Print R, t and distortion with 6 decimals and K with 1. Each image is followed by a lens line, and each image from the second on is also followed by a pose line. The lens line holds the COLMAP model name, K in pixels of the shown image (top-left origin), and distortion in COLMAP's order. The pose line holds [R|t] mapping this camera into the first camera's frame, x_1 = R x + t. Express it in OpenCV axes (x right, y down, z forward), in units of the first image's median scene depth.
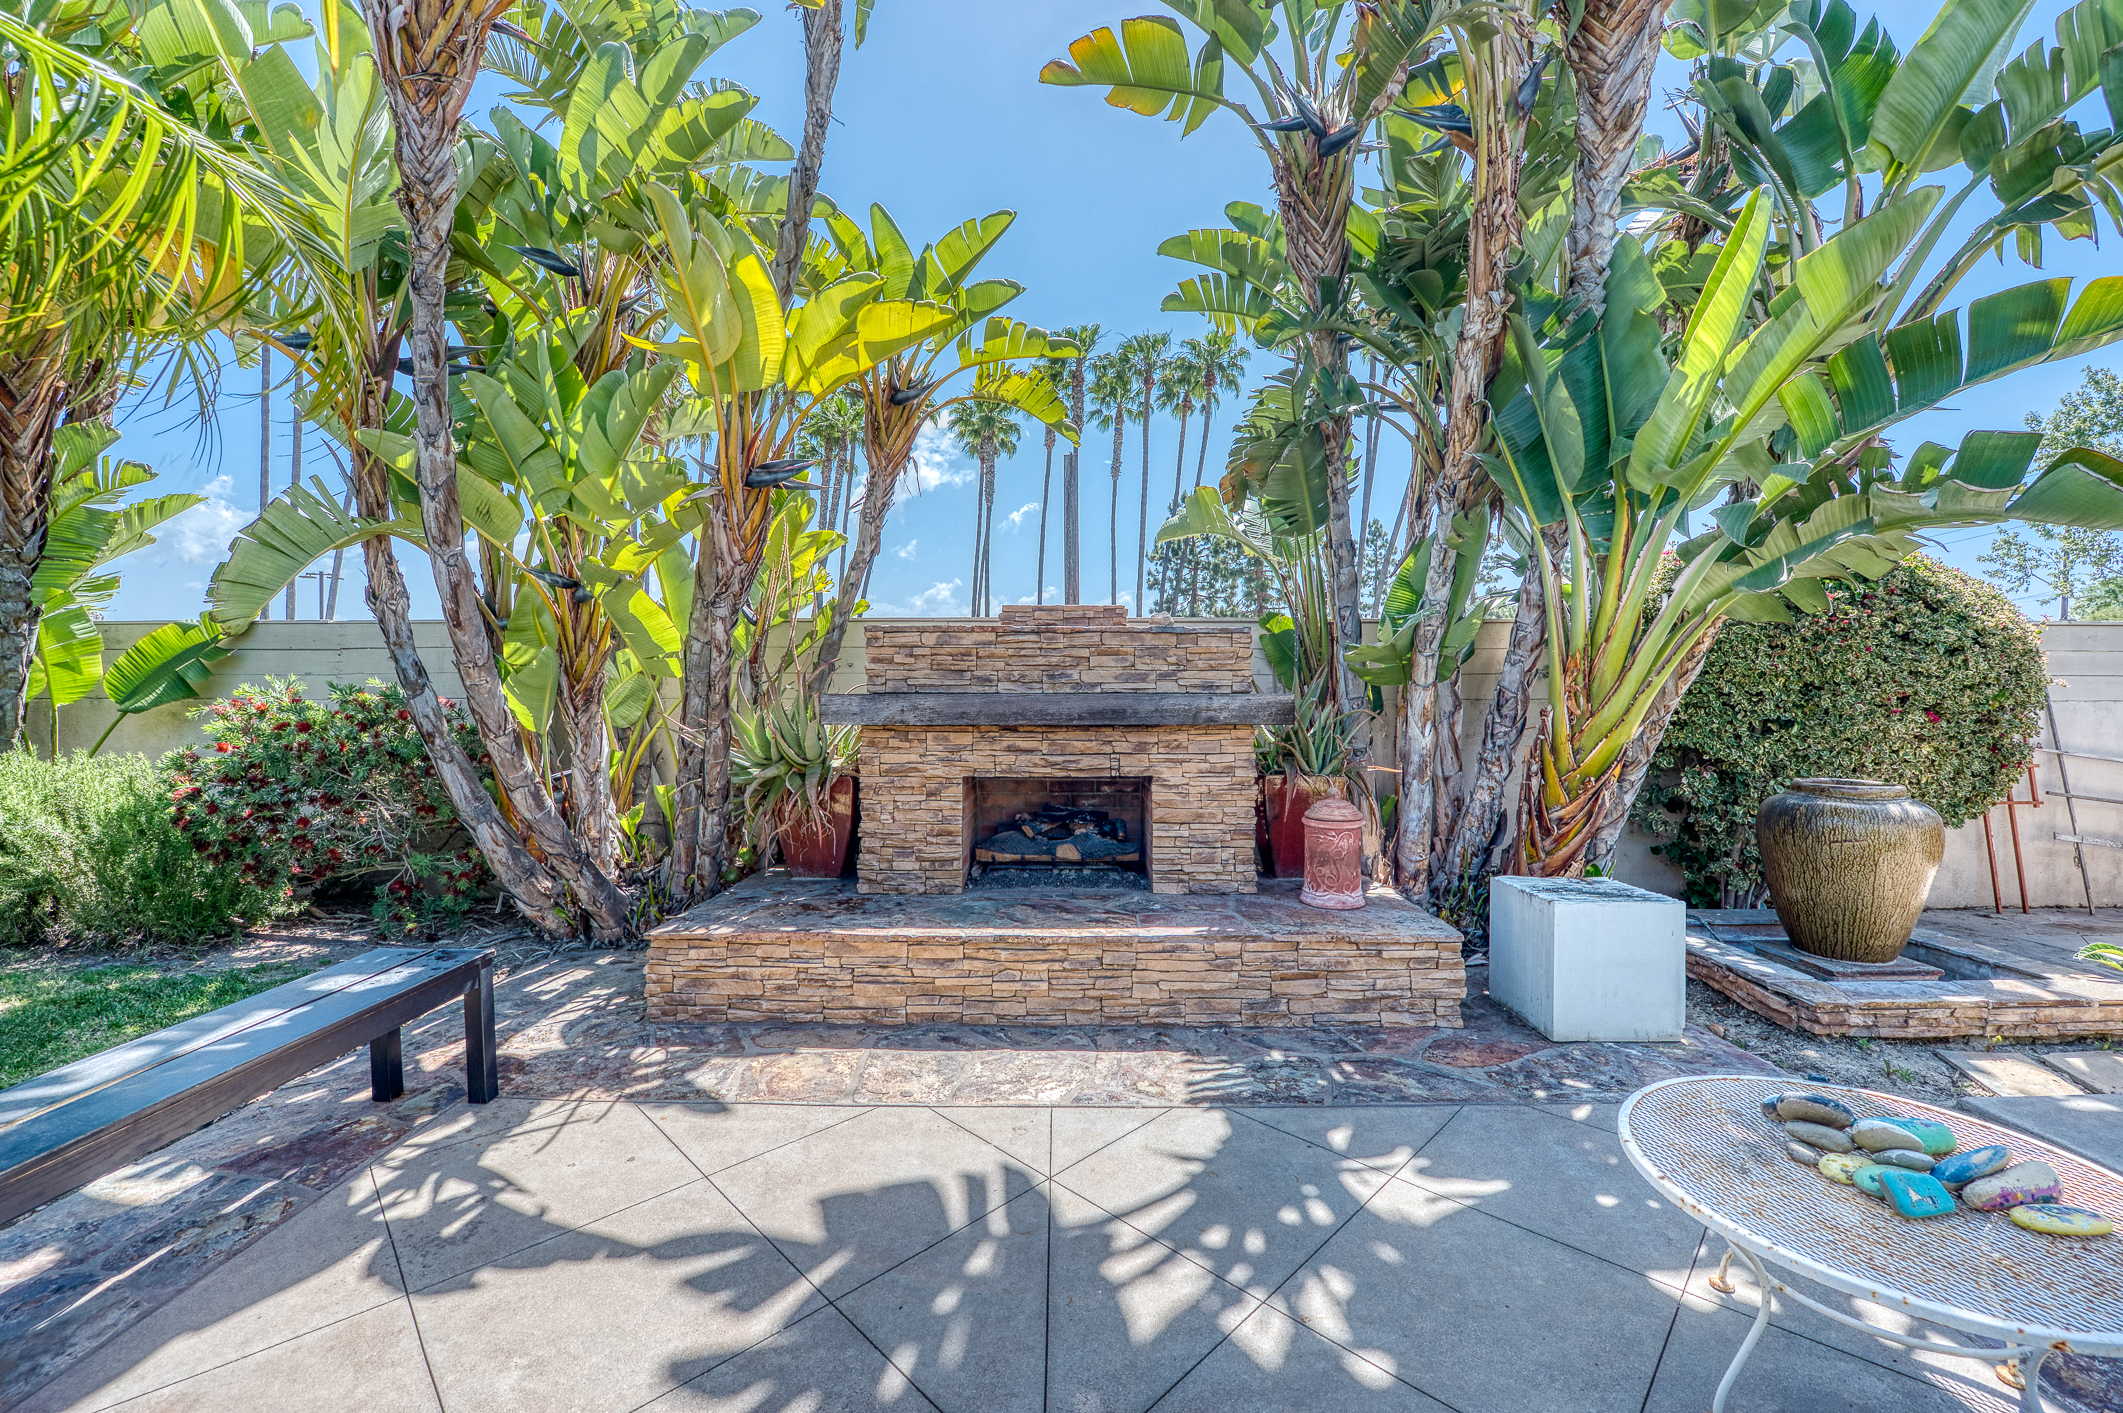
lens RADIAL K [[834.0, 0, 1068.5], [0, 834.0, 702.0], [0, 0, 1]] dist [-0.019145, -0.000180]
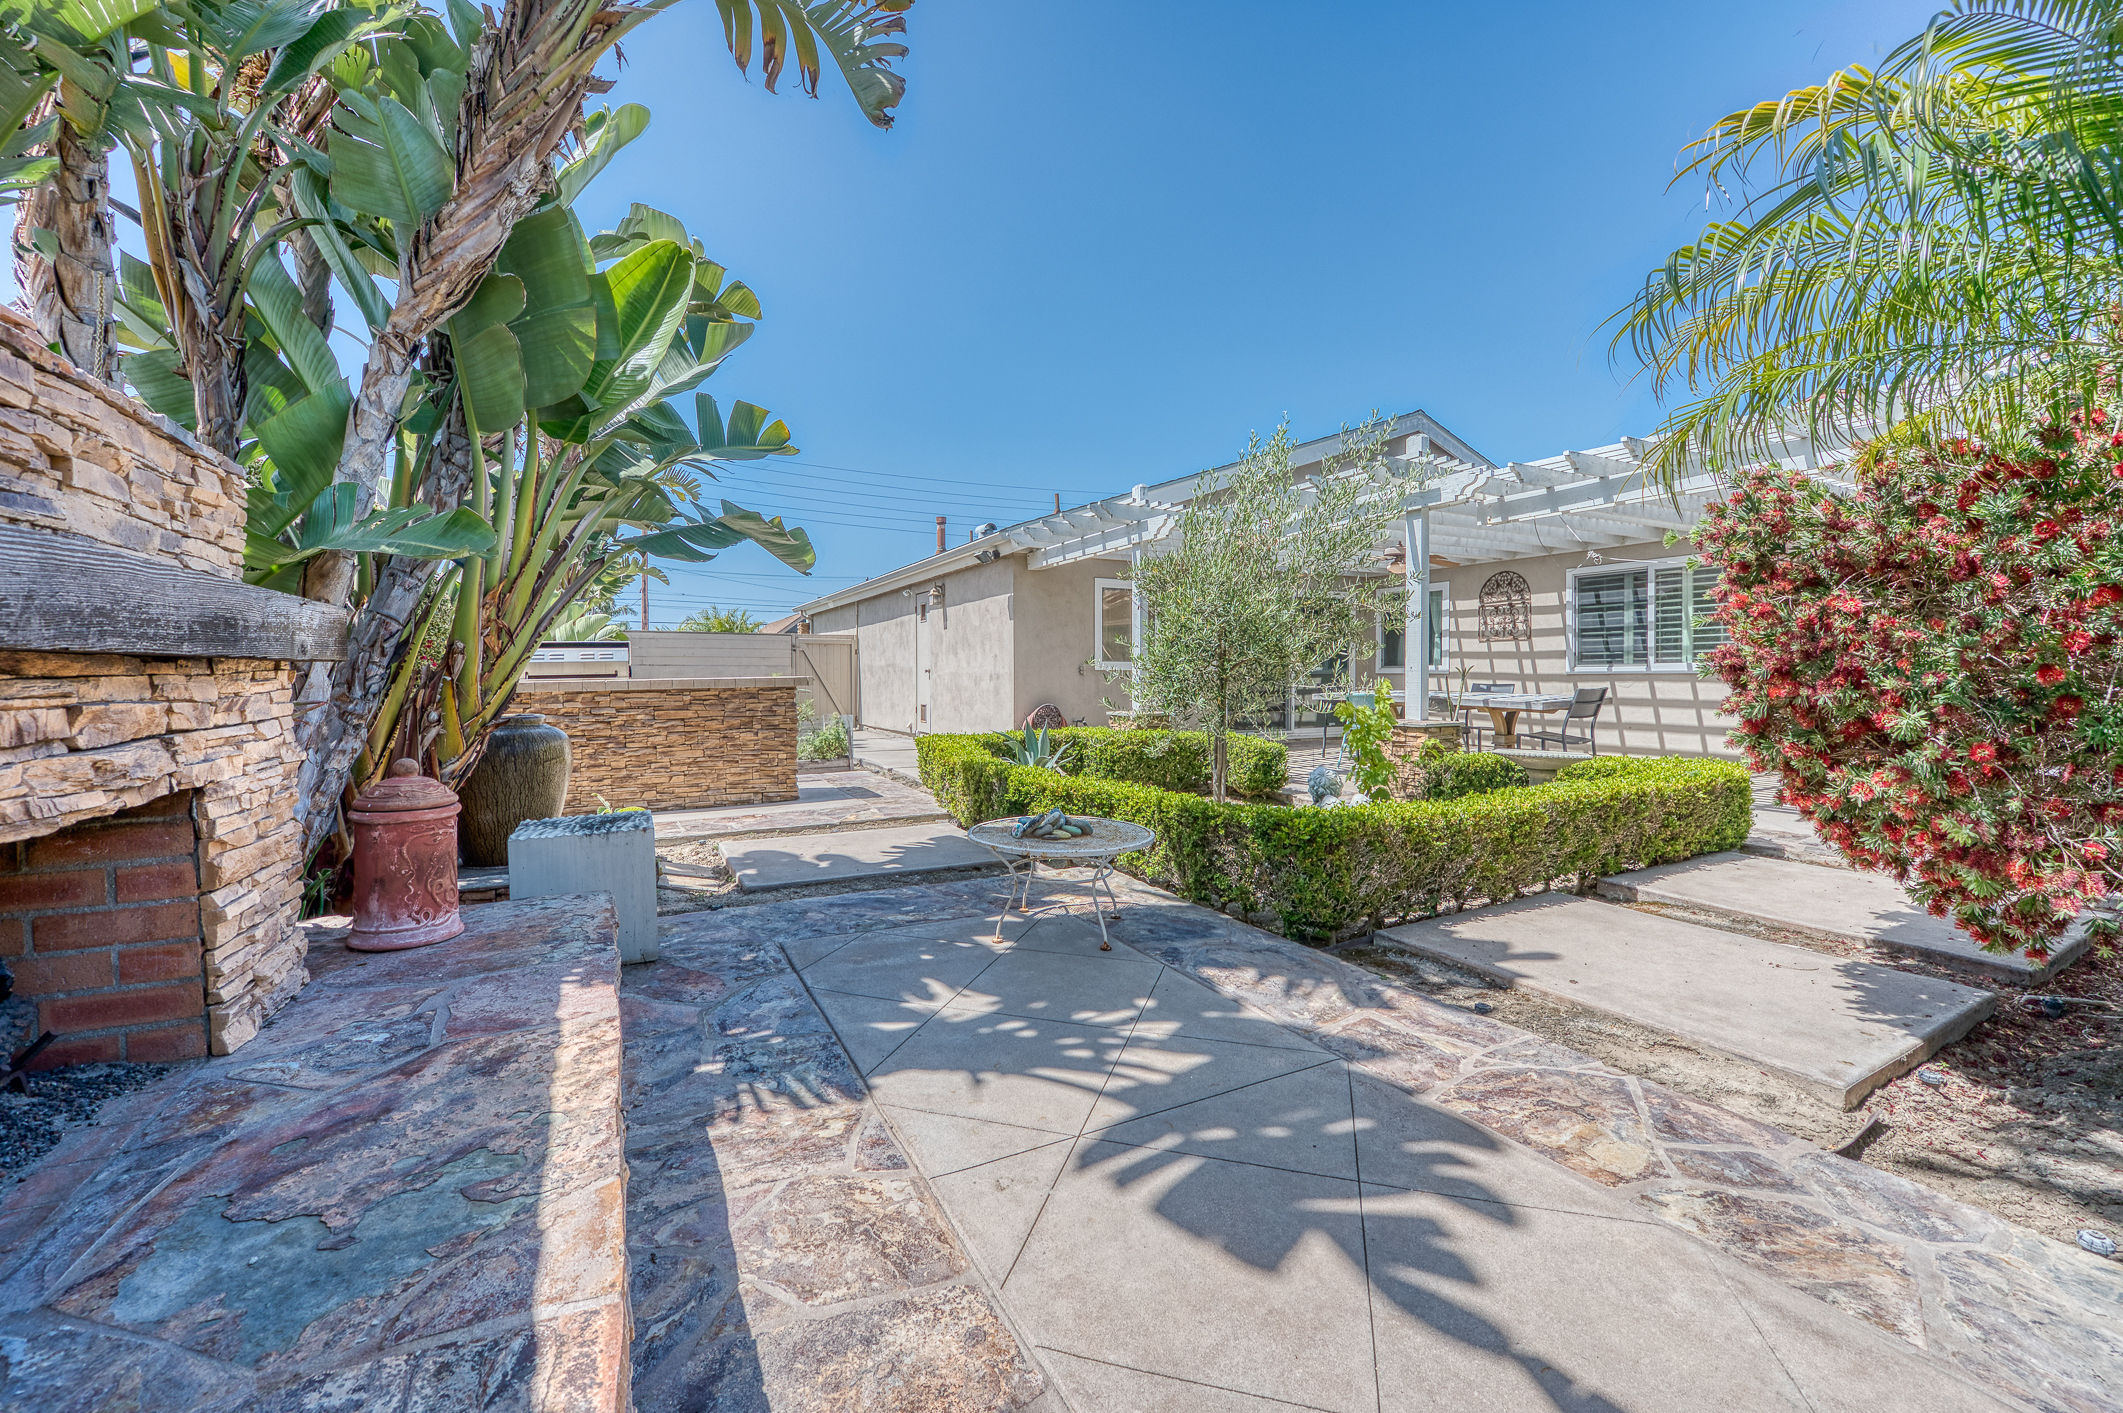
lens RADIAL K [[834.0, 0, 1068.5], [0, 834.0, 702.0], [0, 0, 1]] dist [-0.019145, -0.000180]
pose [[-0.475108, -0.032796, 0.879316, -0.465275], [0.003341, 0.999231, 0.039074, 0.034832], [-0.879921, 0.021502, -0.474633, 0.826152]]
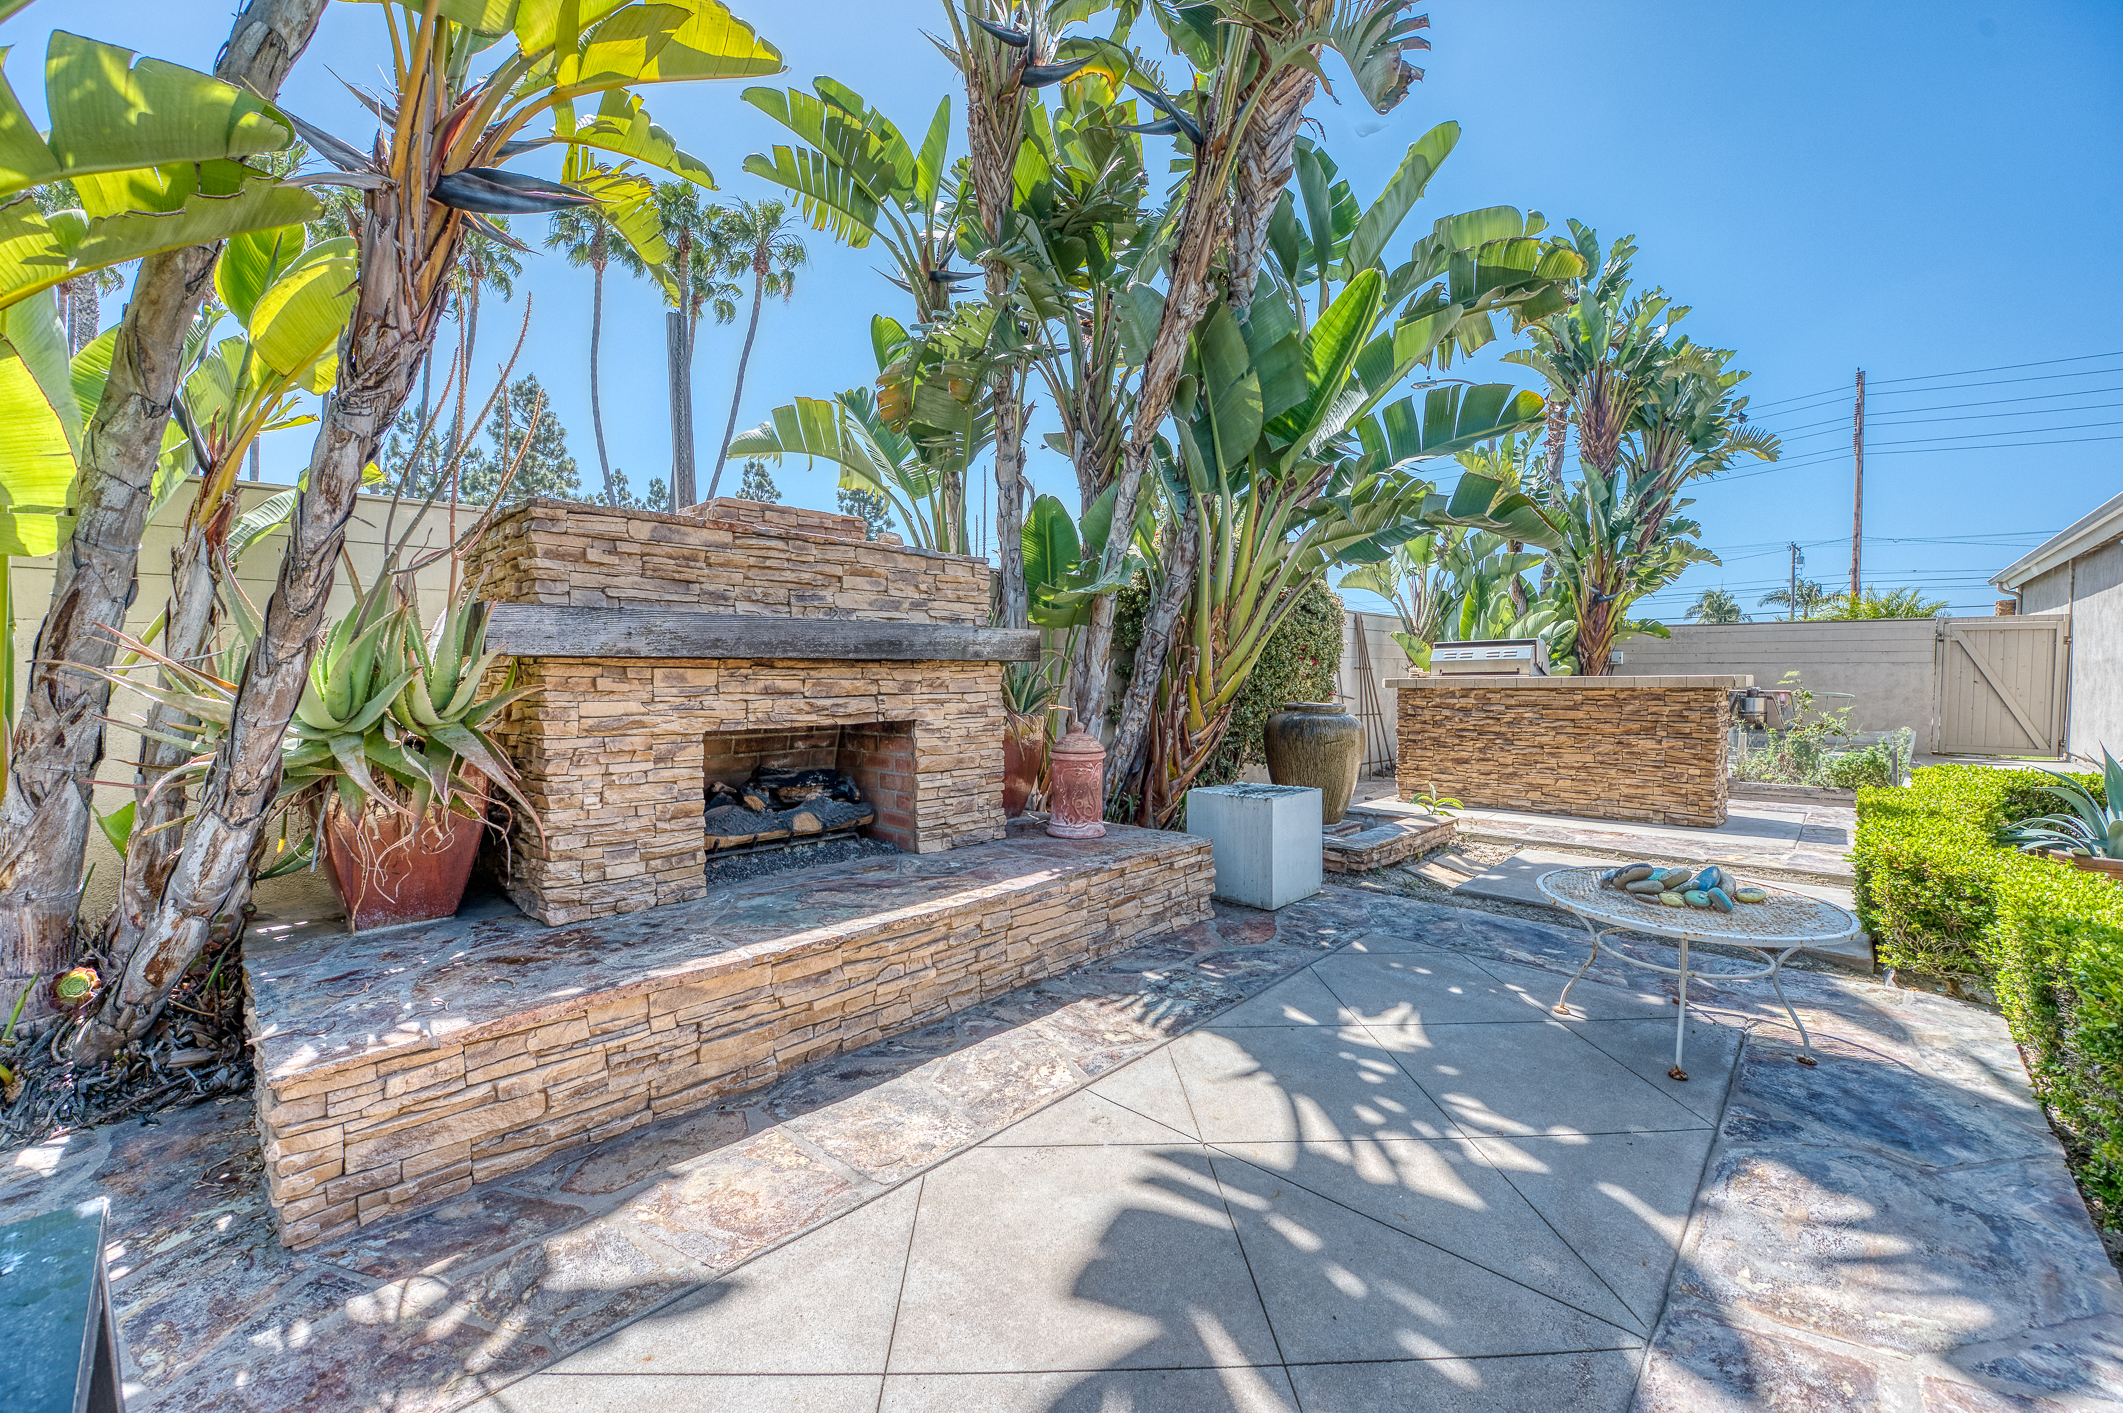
lens RADIAL K [[852.1, 0, 1060.3], [0, 852.1, 706.3], [0, 0, 1]] dist [-0.026140, -0.000847]
pose [[0.683295, -0.030990, 0.729484, -0.446181], [0.004163, 0.999248, 0.038551, 0.041900], [-0.730130, -0.023305, 0.682910, 0.291083]]
